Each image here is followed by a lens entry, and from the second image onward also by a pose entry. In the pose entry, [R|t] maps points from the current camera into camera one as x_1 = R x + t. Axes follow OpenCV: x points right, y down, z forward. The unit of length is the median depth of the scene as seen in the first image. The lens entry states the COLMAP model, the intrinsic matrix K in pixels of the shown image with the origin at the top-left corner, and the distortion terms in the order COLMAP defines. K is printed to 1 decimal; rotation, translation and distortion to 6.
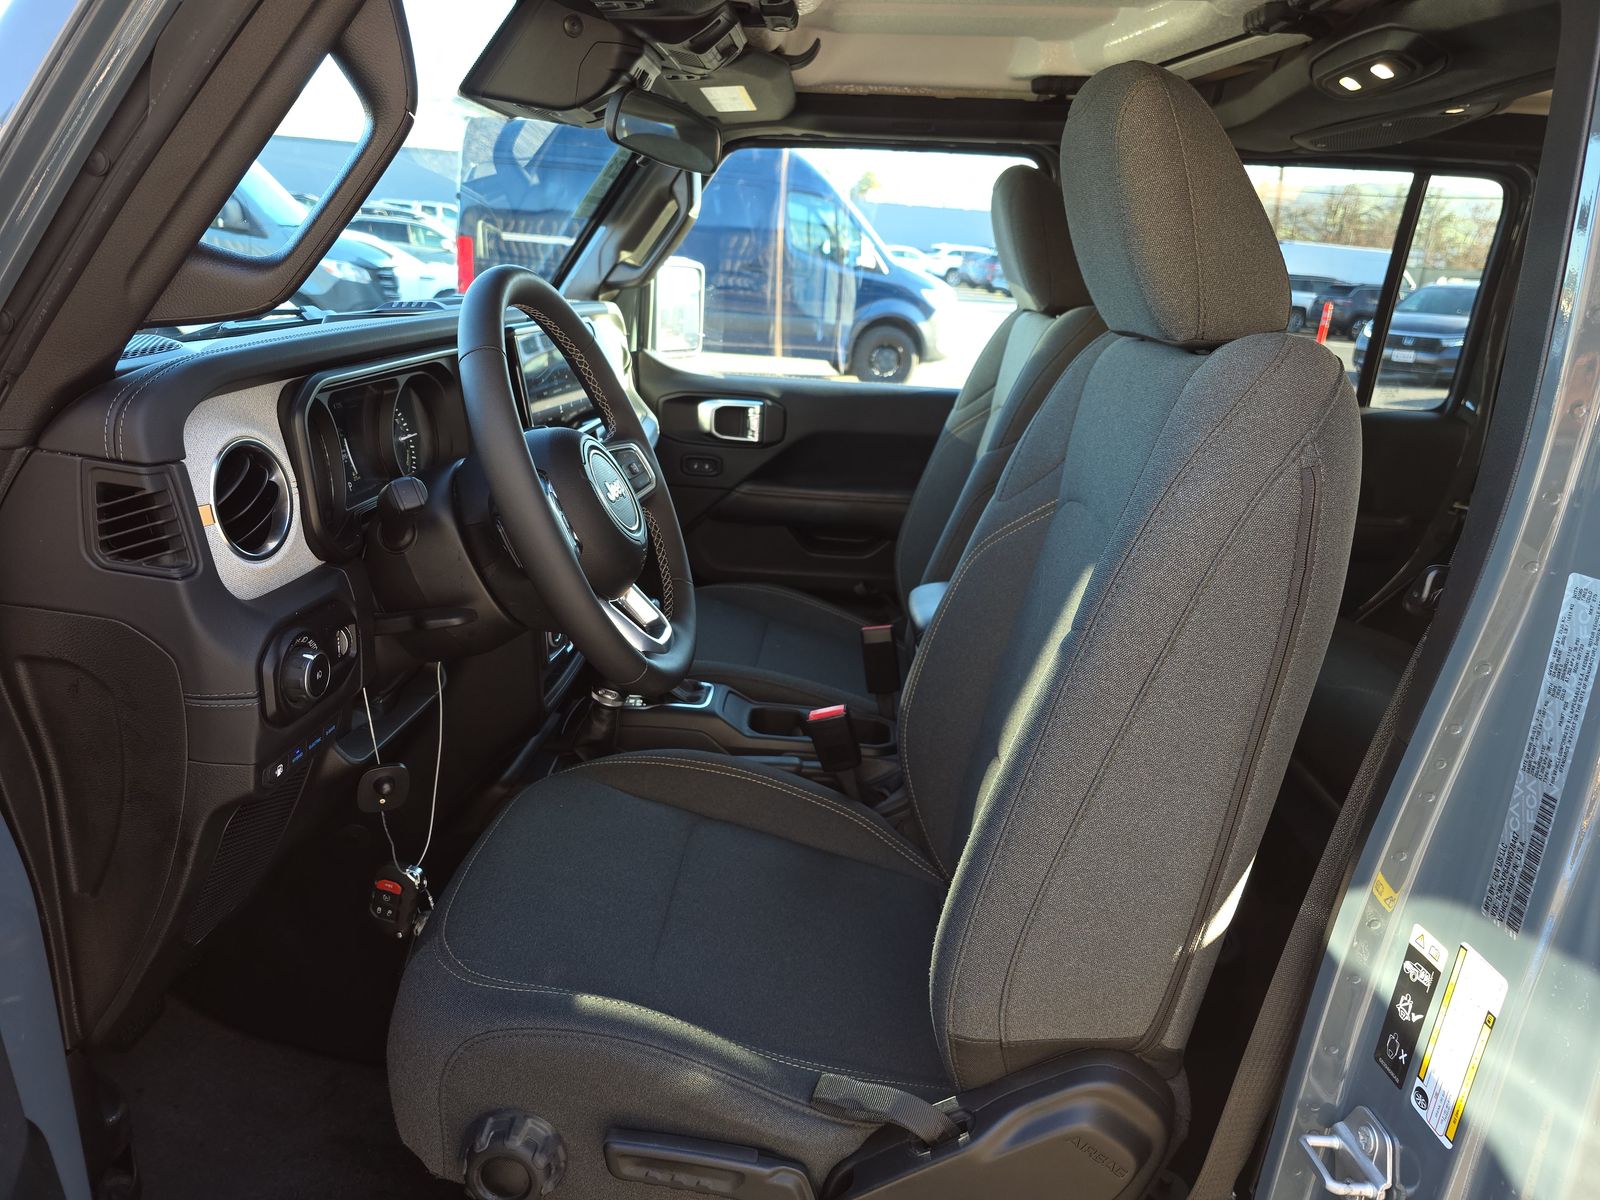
lens RADIAL K [[1090.1, 0, 800.0], [0, 1090.1, 600.0], [0, 0, 1]] dist [0.021355, -0.001626]
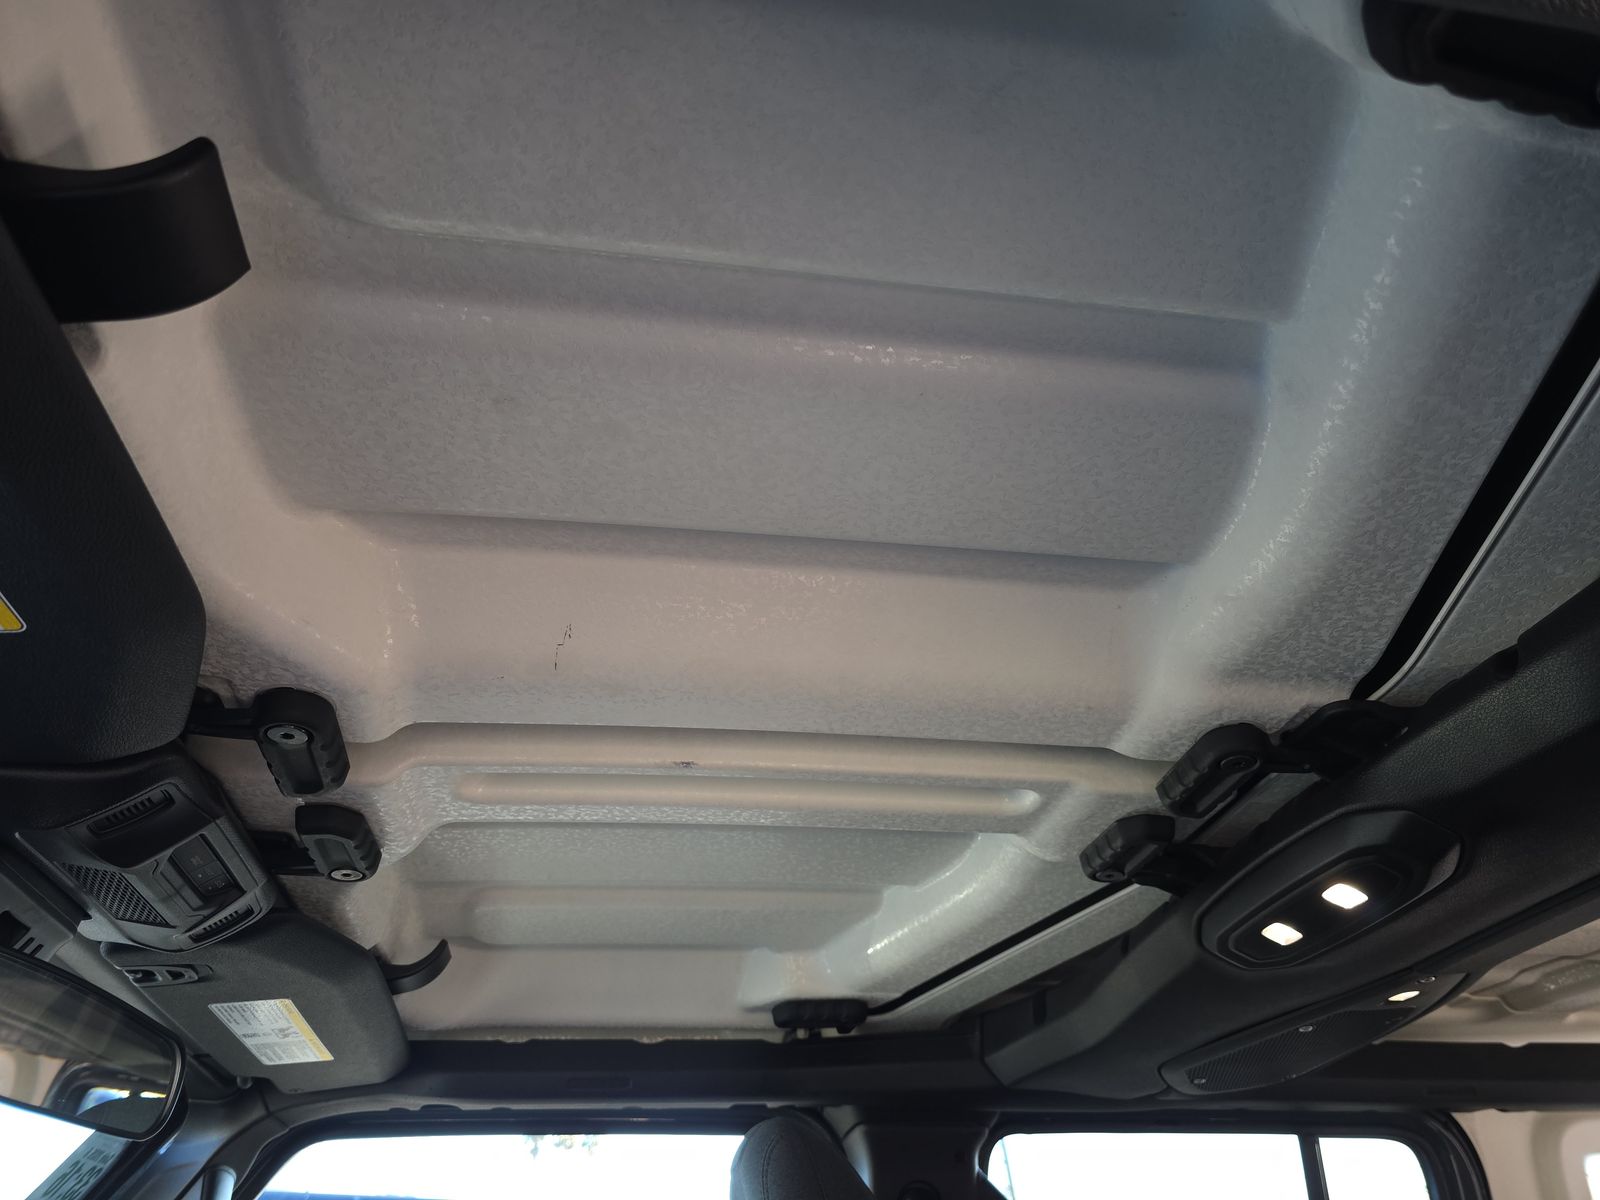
lens RADIAL K [[1090.1, 0, 800.0], [0, 1090.1, 600.0], [0, 0, 1]] dist [0.021355, -0.001626]
pose [[0.974658, 0.062569, 0.214771, 0.068813], [0.128255, 0.630320, -0.765668, -0.114013], [-0.183281, 0.773810, 0.606322, 0.405986]]
